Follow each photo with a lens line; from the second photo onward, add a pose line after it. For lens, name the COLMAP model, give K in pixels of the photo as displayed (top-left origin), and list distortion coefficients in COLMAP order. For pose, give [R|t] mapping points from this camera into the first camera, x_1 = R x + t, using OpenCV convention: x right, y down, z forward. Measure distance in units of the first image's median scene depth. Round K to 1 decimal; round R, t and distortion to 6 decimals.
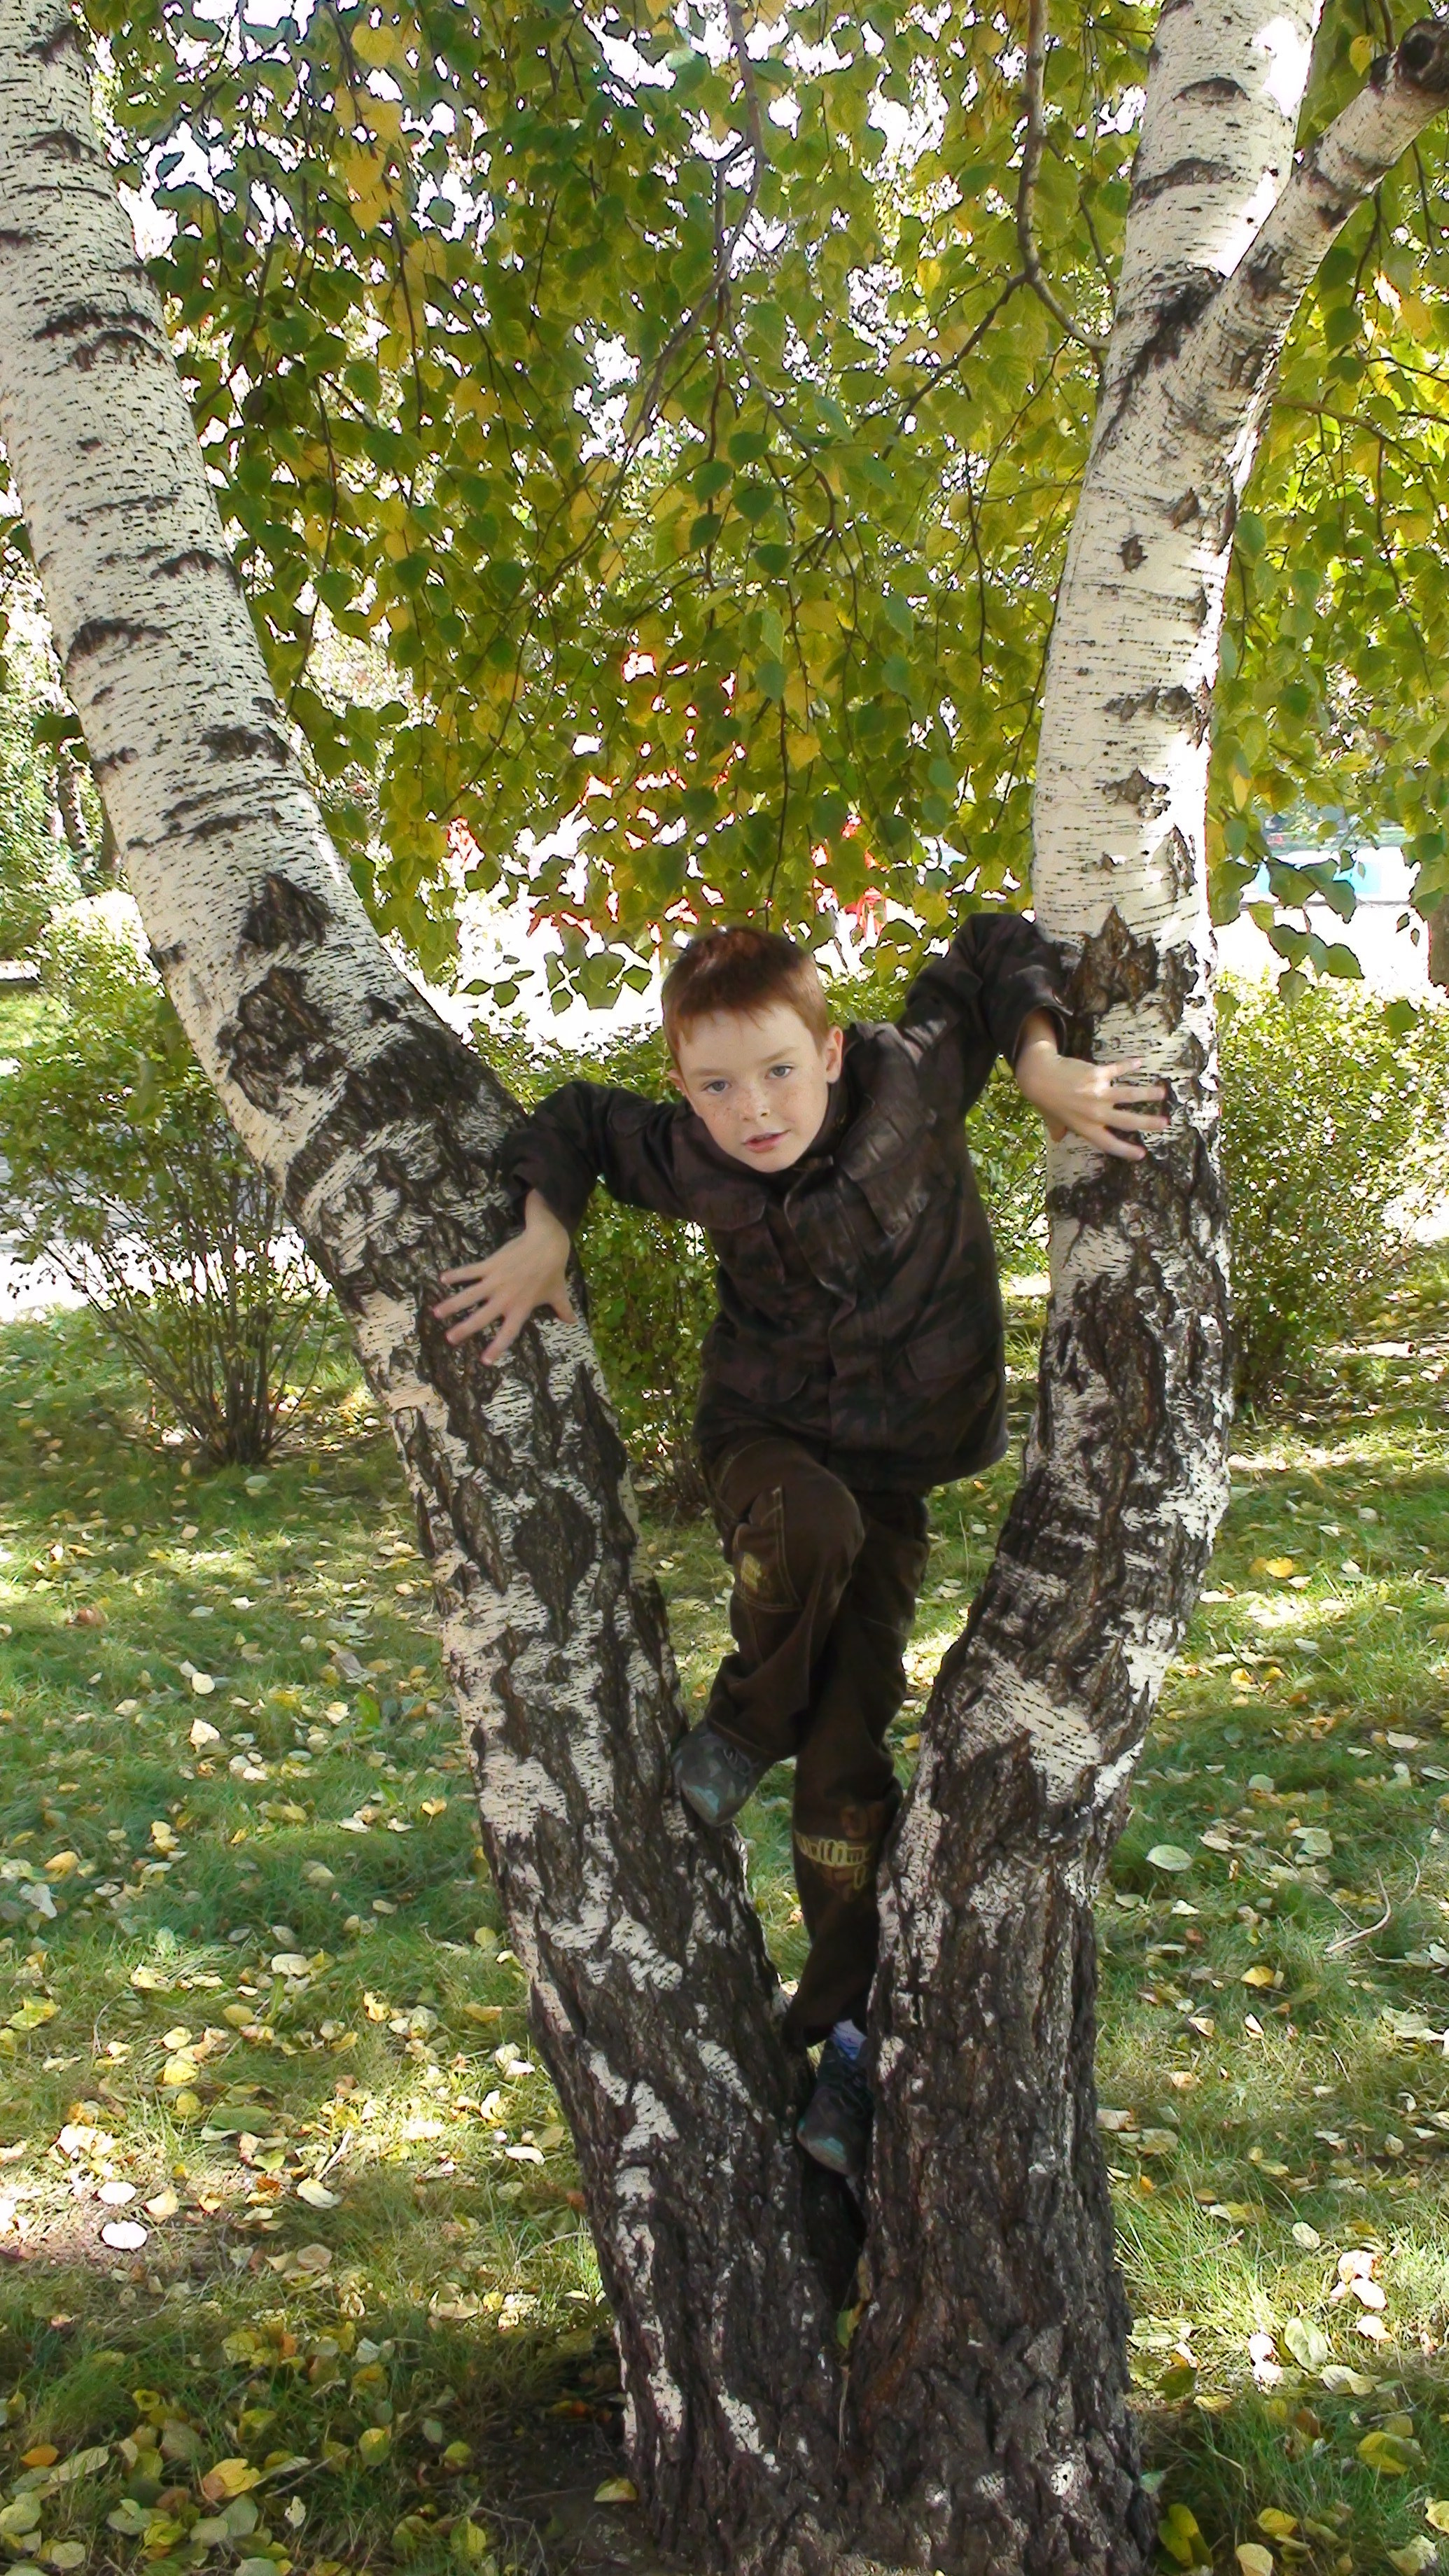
lens RADIAL K [[2839.3, 0, 721.7], [0, 2839.3, 1341.6], [0, 0, 1]] dist [-0.007017, 0.035691]
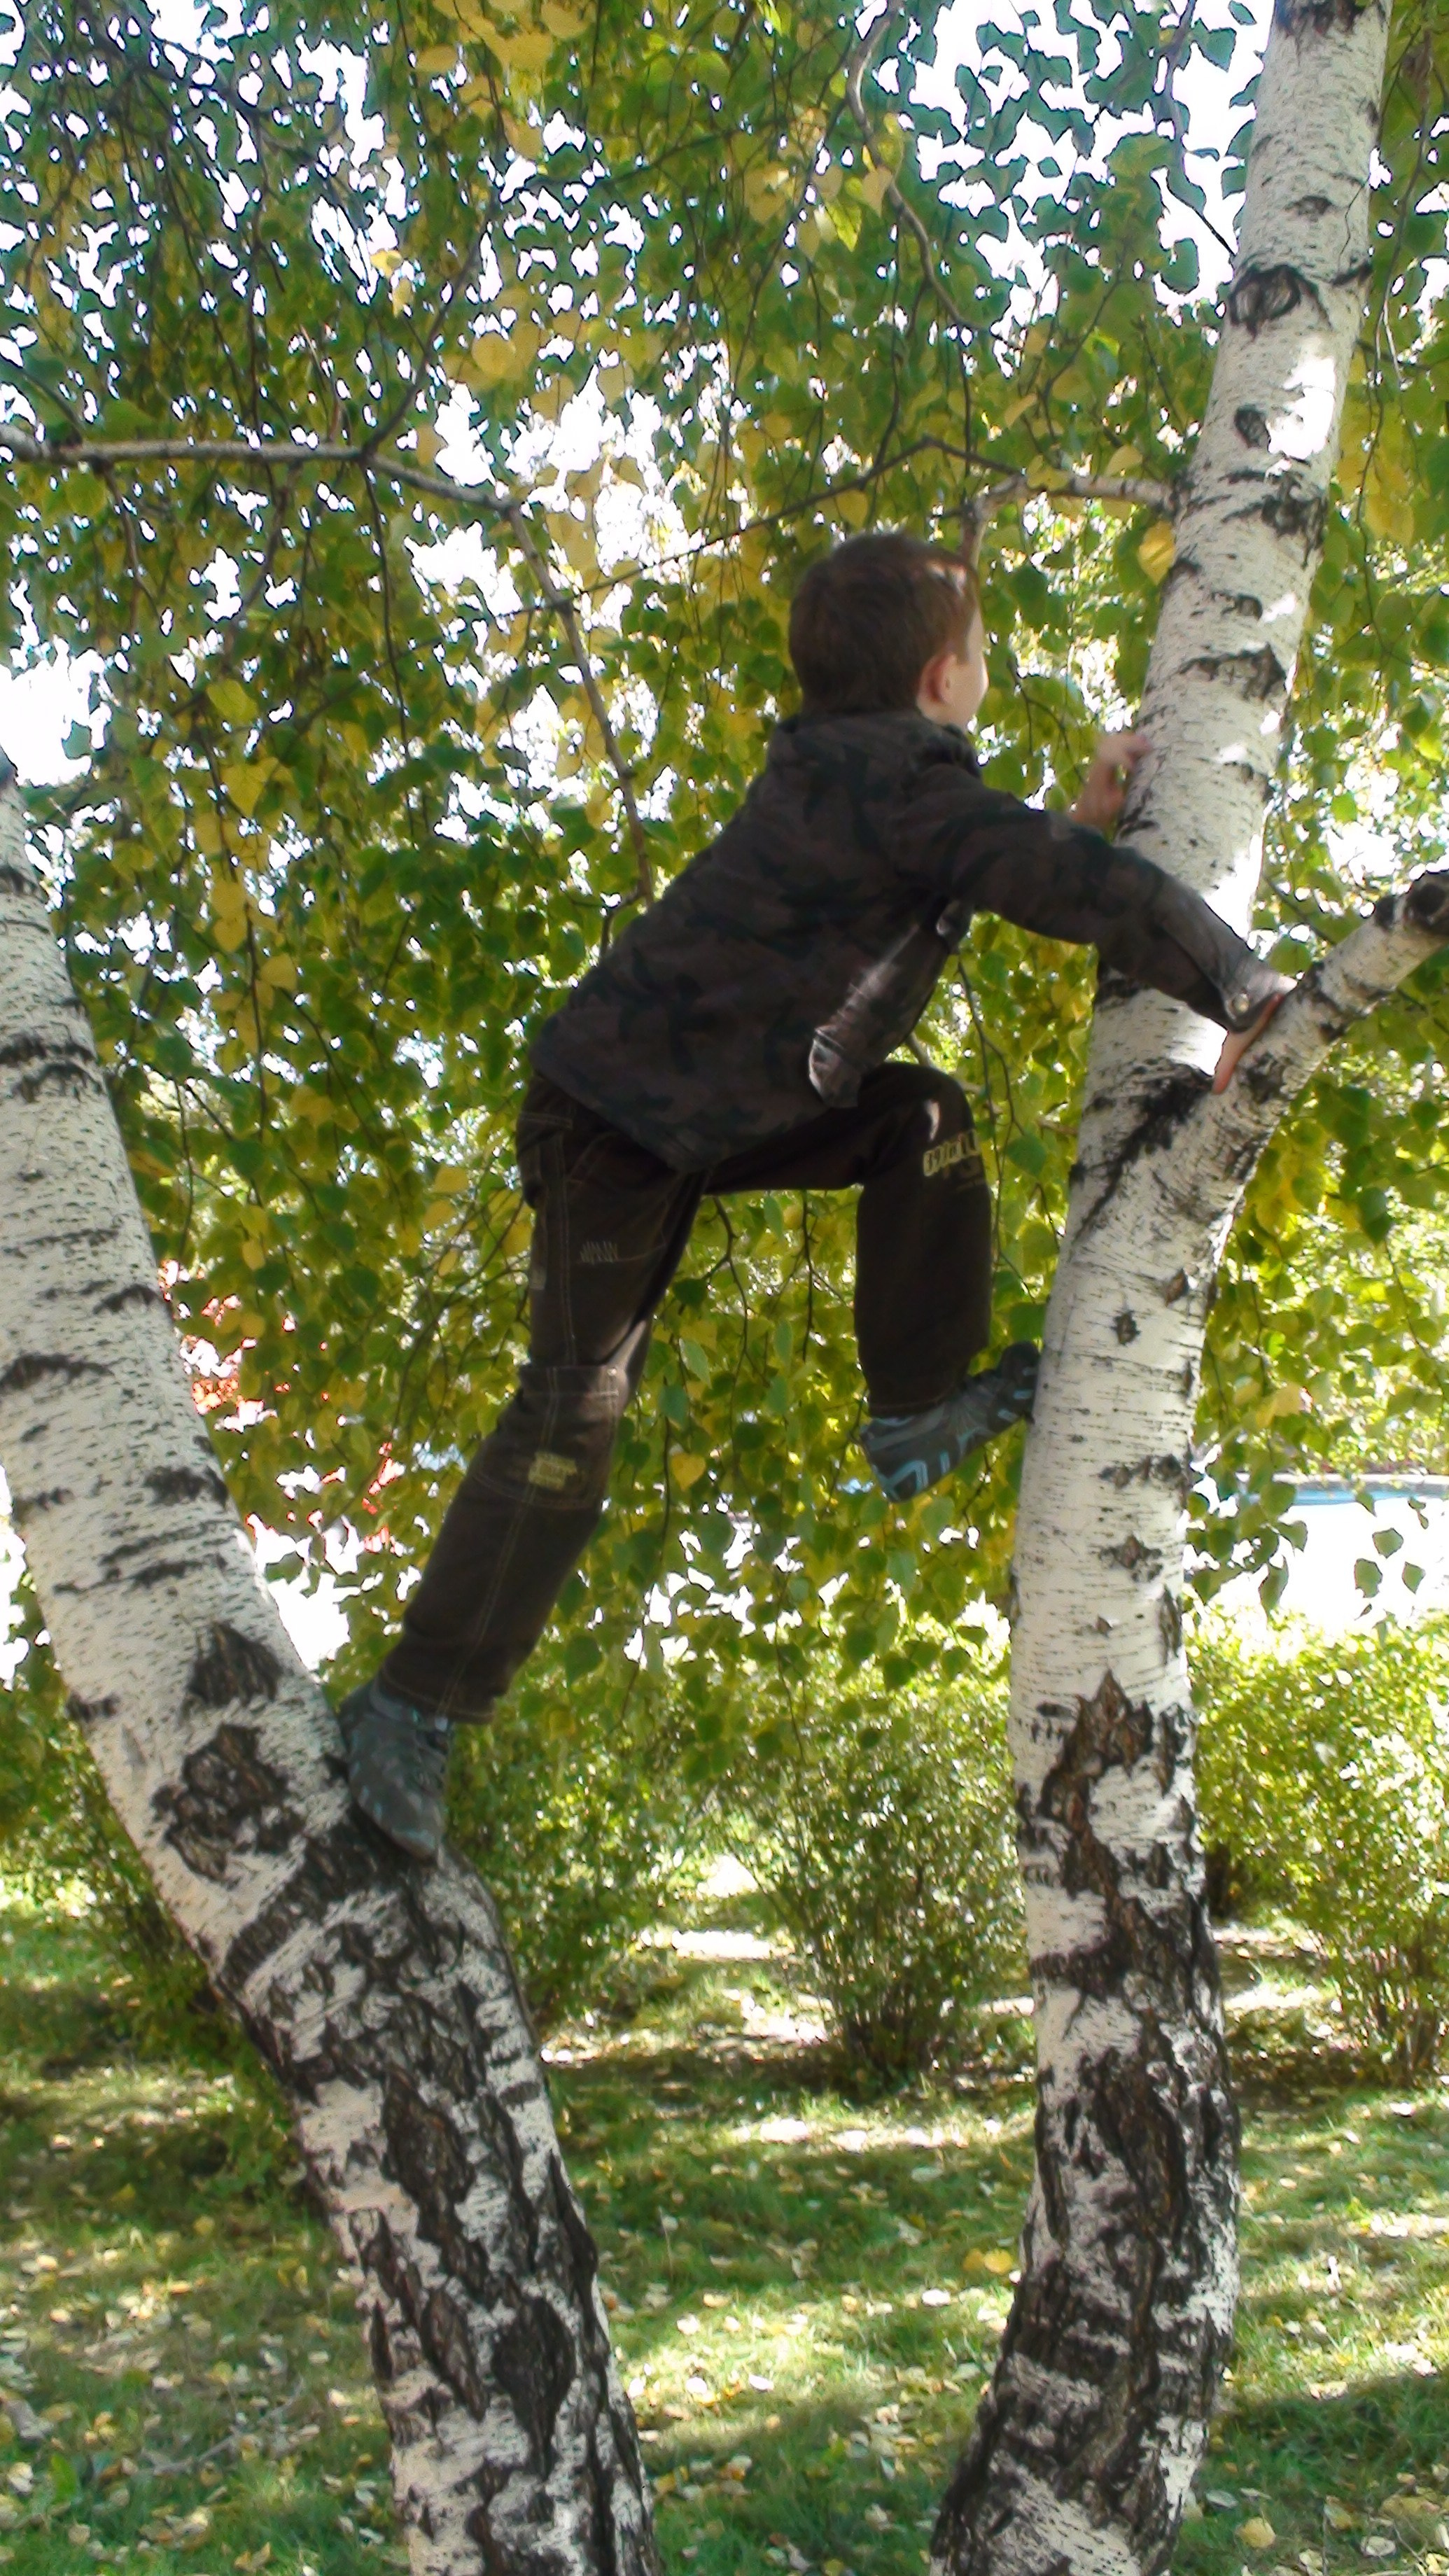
lens RADIAL K [[2854.1, 0, 724.6], [0, 2854.1, 1348.4], [0, 0, 1]] dist [-0.013583, 0.012118]
pose [[0.982810, 0.022177, 0.183283, -0.174144], [0.016083, 0.978700, -0.204666, -0.059197], [-0.183918, 0.204095, 0.961519, 0.039083]]
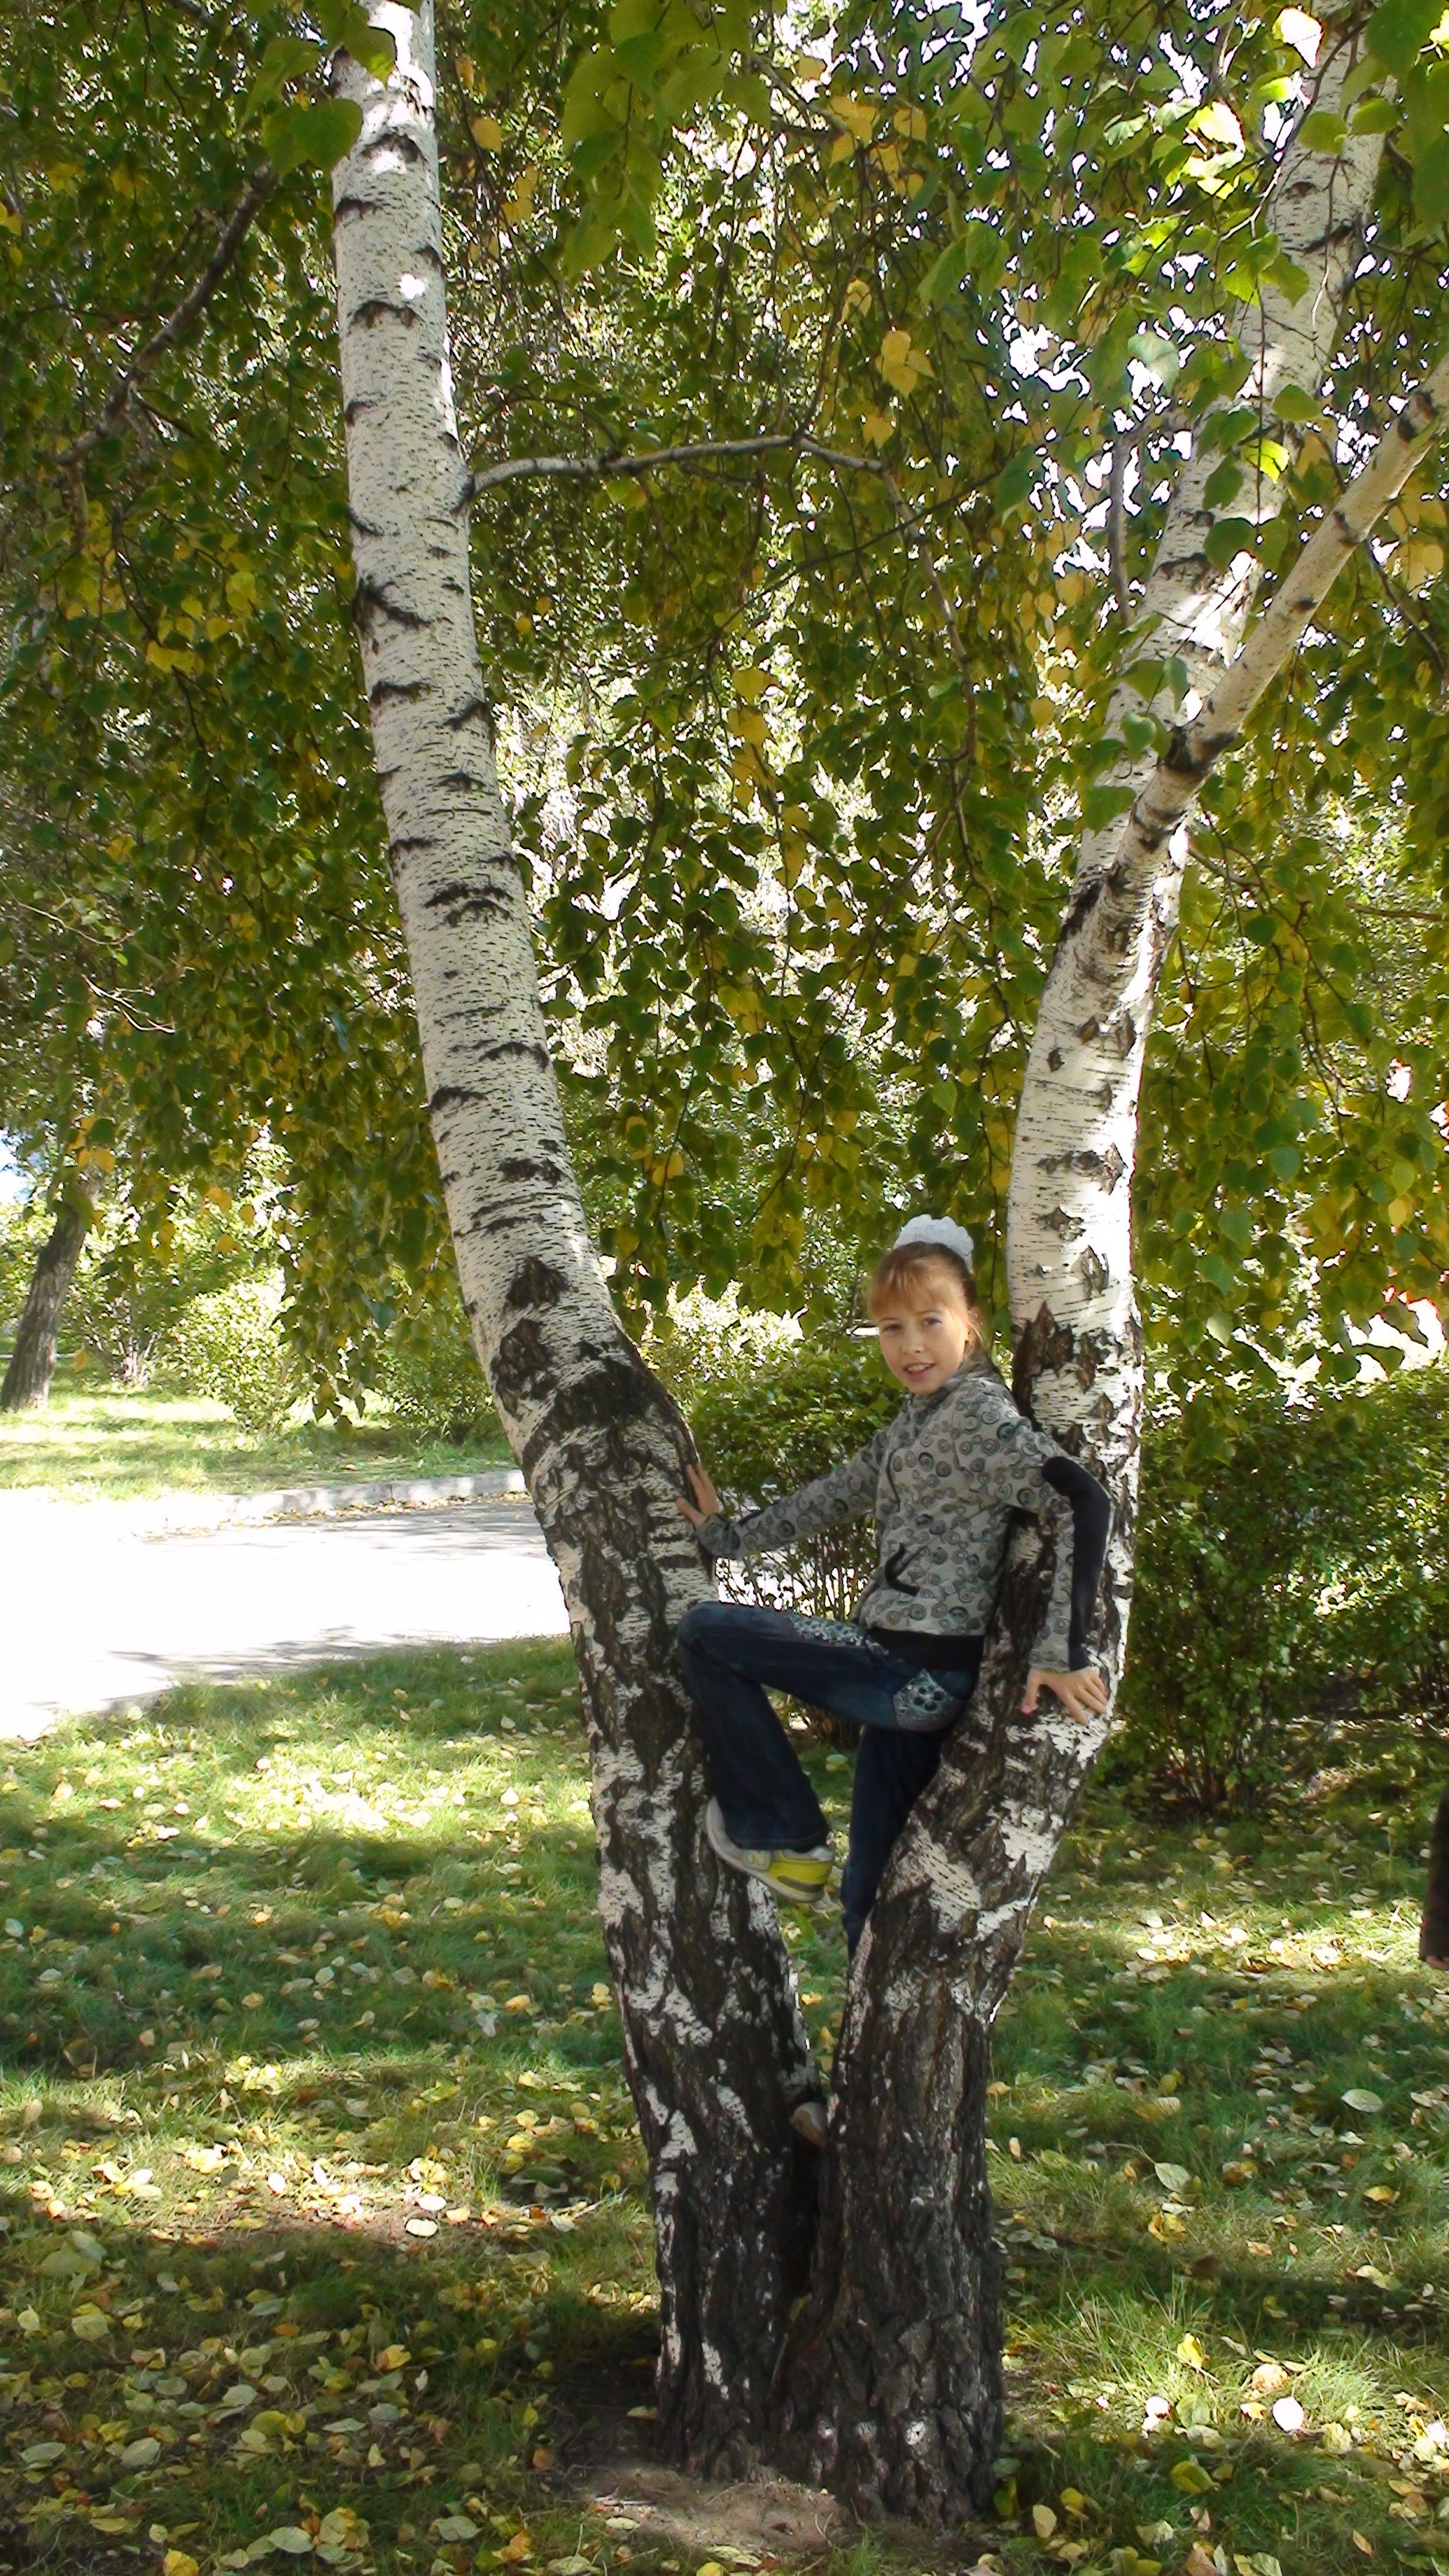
lens RADIAL K [[2844.1, 0, 718.9], [0, 2844.1, 1347.4], [0, 0, 1]] dist [-0.006272, 0.021551]
pose [[0.943429, 0.045509, -0.328437, 0.437979], [-0.086119, 0.990175, -0.110172, 0.038859], [0.320196, 0.132224, 0.938079, -0.370474]]
